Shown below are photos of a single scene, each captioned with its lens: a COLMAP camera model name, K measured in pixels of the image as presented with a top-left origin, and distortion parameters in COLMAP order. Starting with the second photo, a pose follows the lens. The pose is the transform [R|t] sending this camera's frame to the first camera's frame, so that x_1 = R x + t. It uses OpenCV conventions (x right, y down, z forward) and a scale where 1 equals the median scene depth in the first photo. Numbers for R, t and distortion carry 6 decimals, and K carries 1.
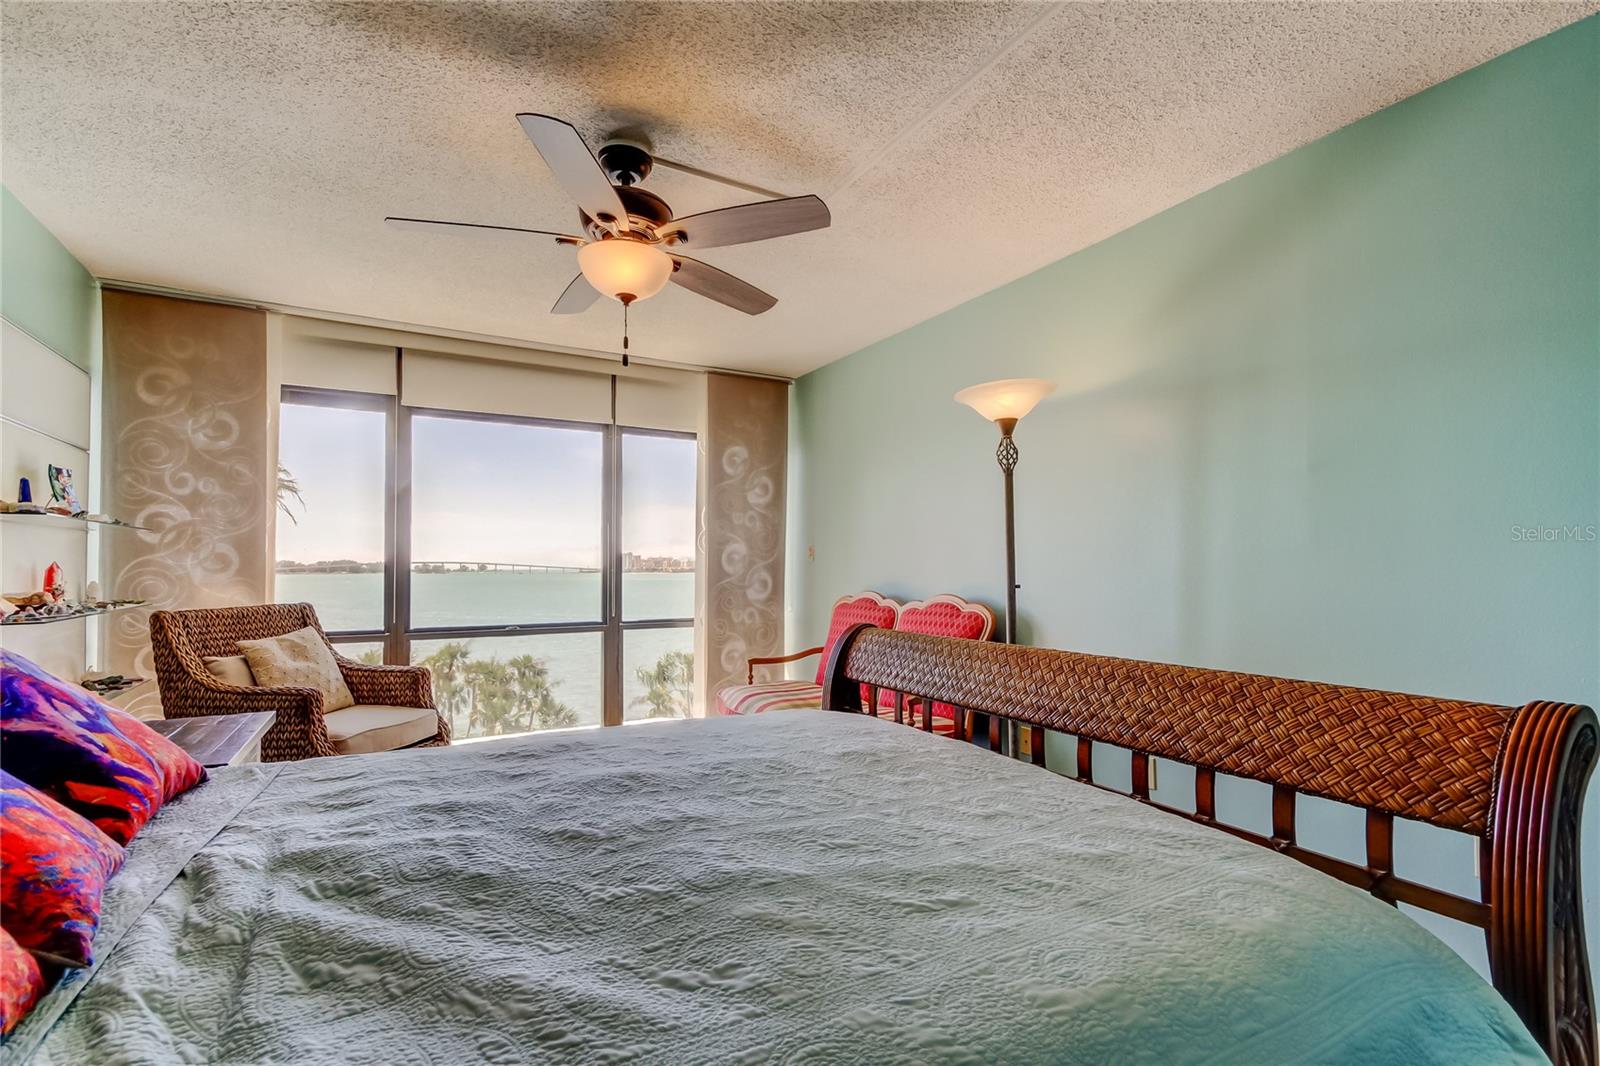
lens RADIAL K [[755.7, 0, 804.1], [0, 755.7, 549.5], [0, 0, 1]] dist [0.027661, -0.010538]
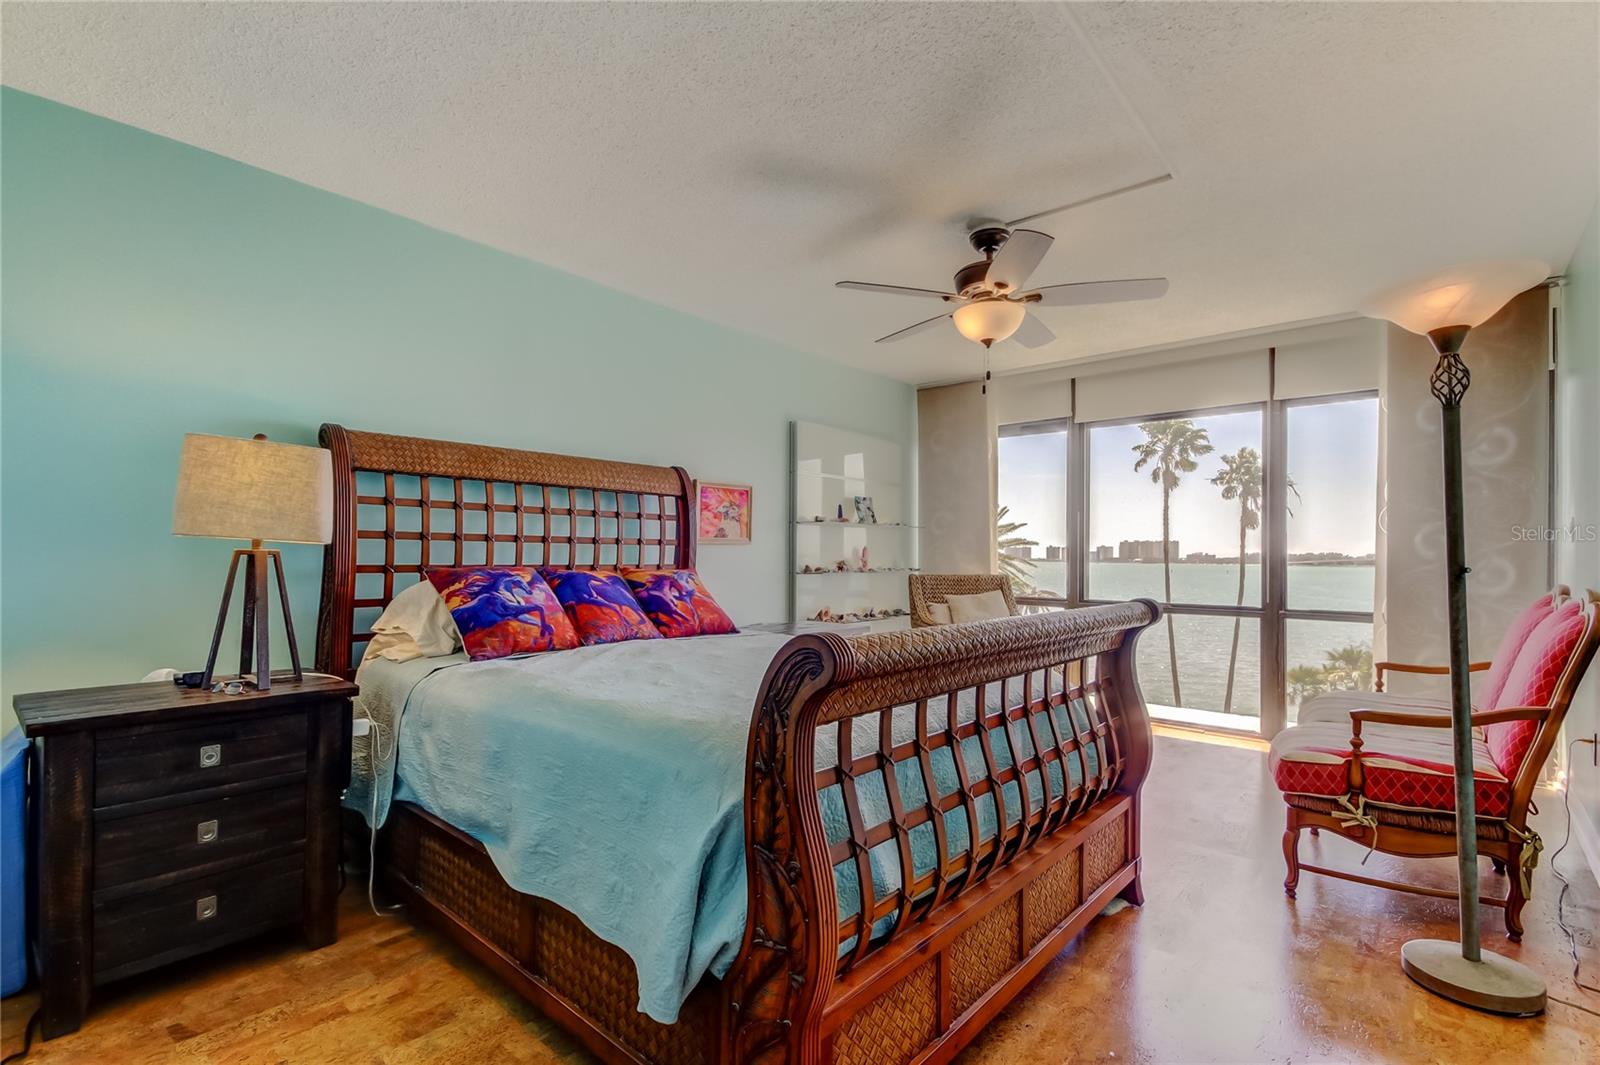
lens RADIAL K [[755.7, 0, 819.7], [0, 755.7, 552.5], [0, 0, 1]] dist [0.027661, -0.010538]
pose [[0.374150, 0.000683, -0.927368, 0.531284], [0.012347, 0.999907, 0.005717, 0.016549], [0.927286, -0.013589, 0.374107, 0.150132]]
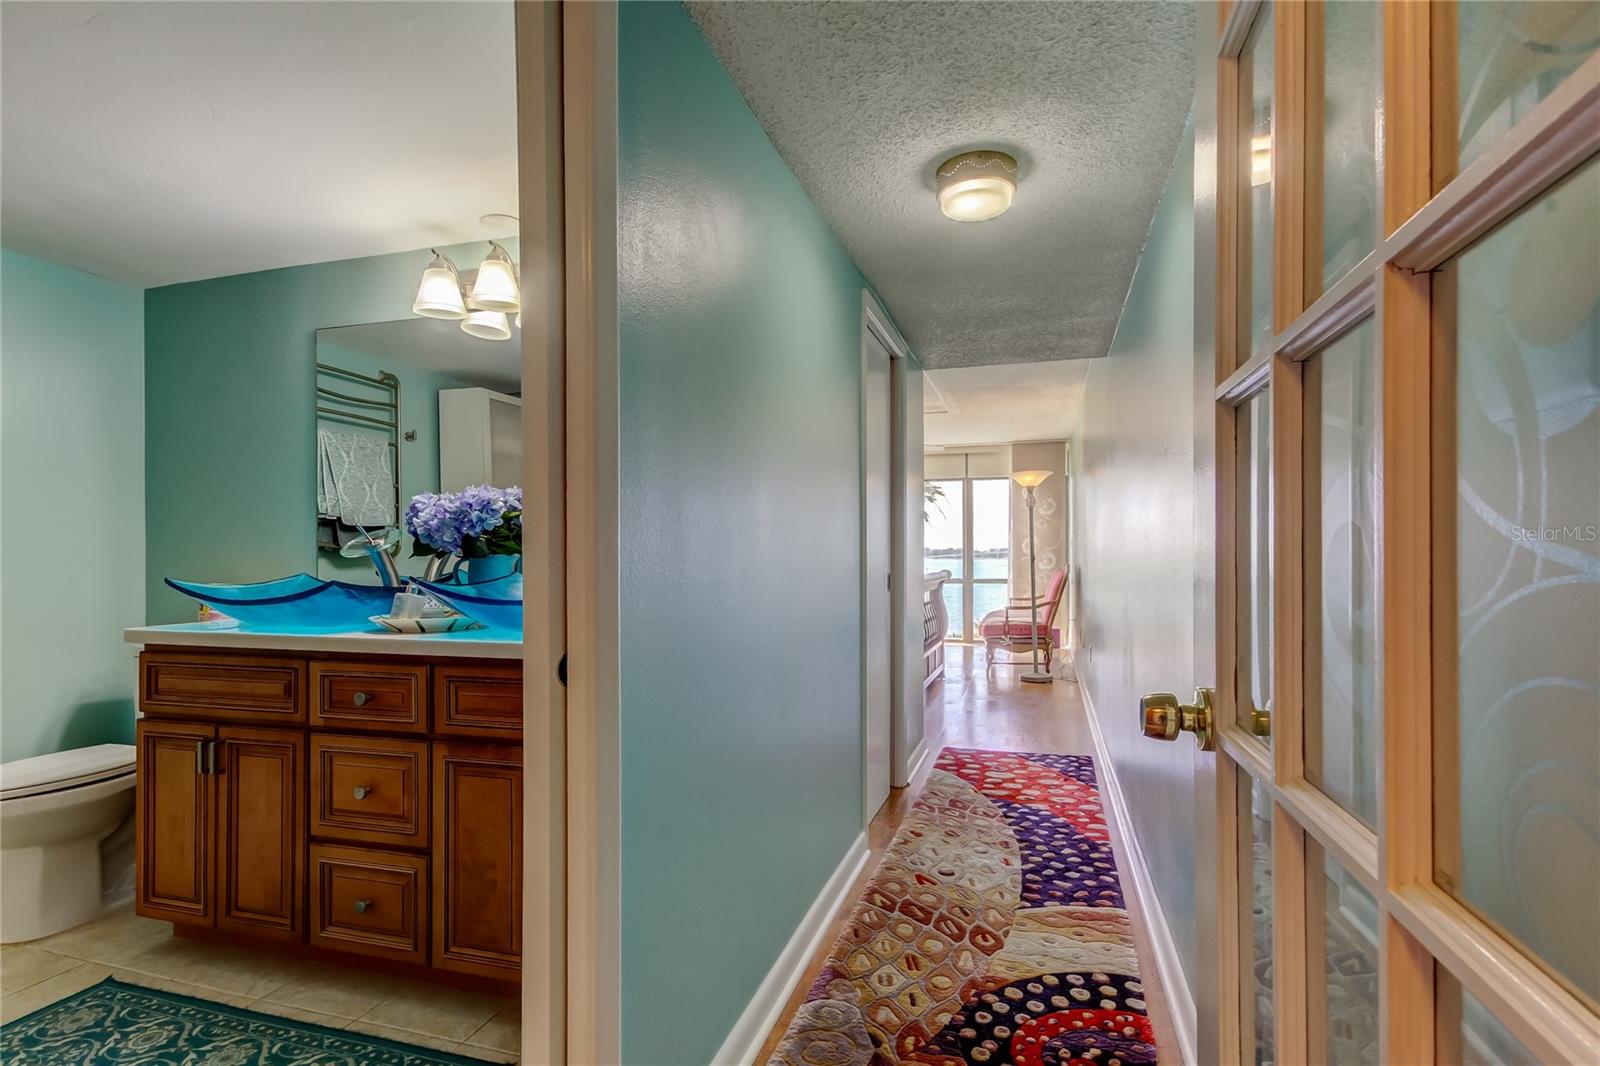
lens RADIAL K [[755.7, 0, 816.6], [0, 755.7, 551.0], [0, 0, 1]] dist [0.027661, -0.010538]
pose [[0.705591, 0.000677, -0.708619, 1.079877], [0.013942, 0.999793, 0.014837, -0.014582], [0.708482, -0.020349, 0.705435, -0.807935]]
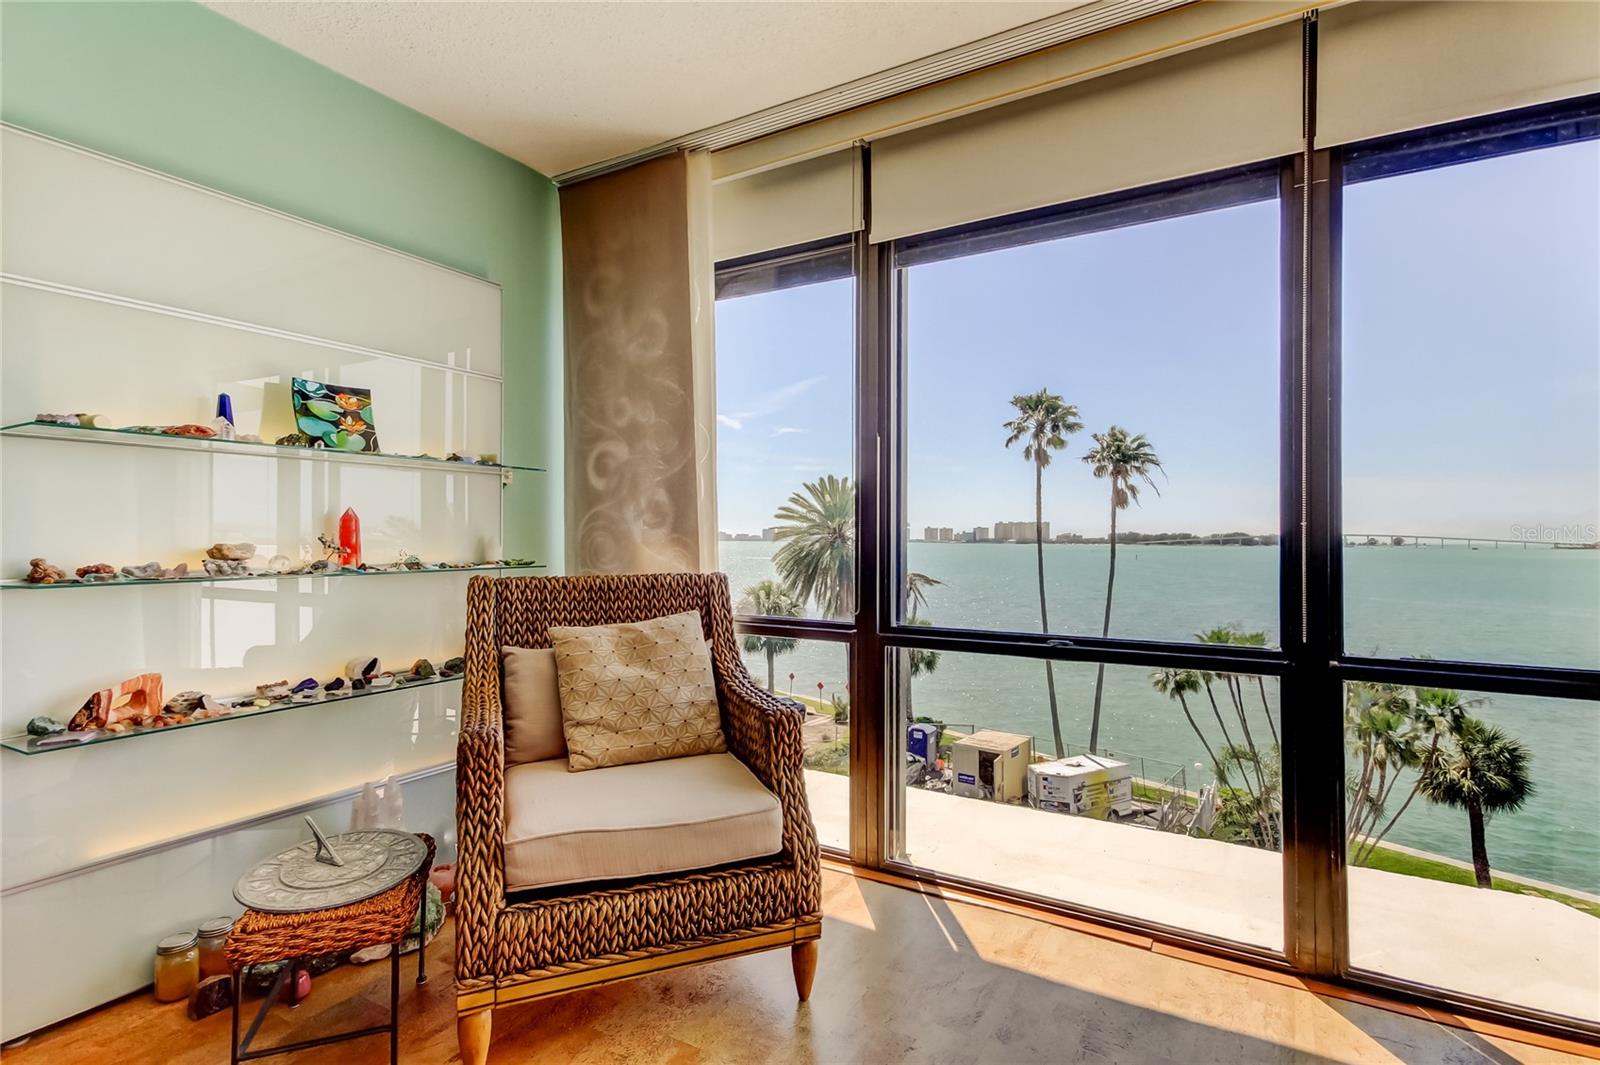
lens RADIAL K [[755.7, 0, 801.3], [0, 755.7, 528.0], [0, 0, 1]] dist [0.027661, -0.010538]
pose [[0.487439, -0.010020, -0.873099, -0.048583], [0.016852, 0.999856, -0.002066, 0.033699], [0.872994, -0.013706, 0.487538, 0.738344]]
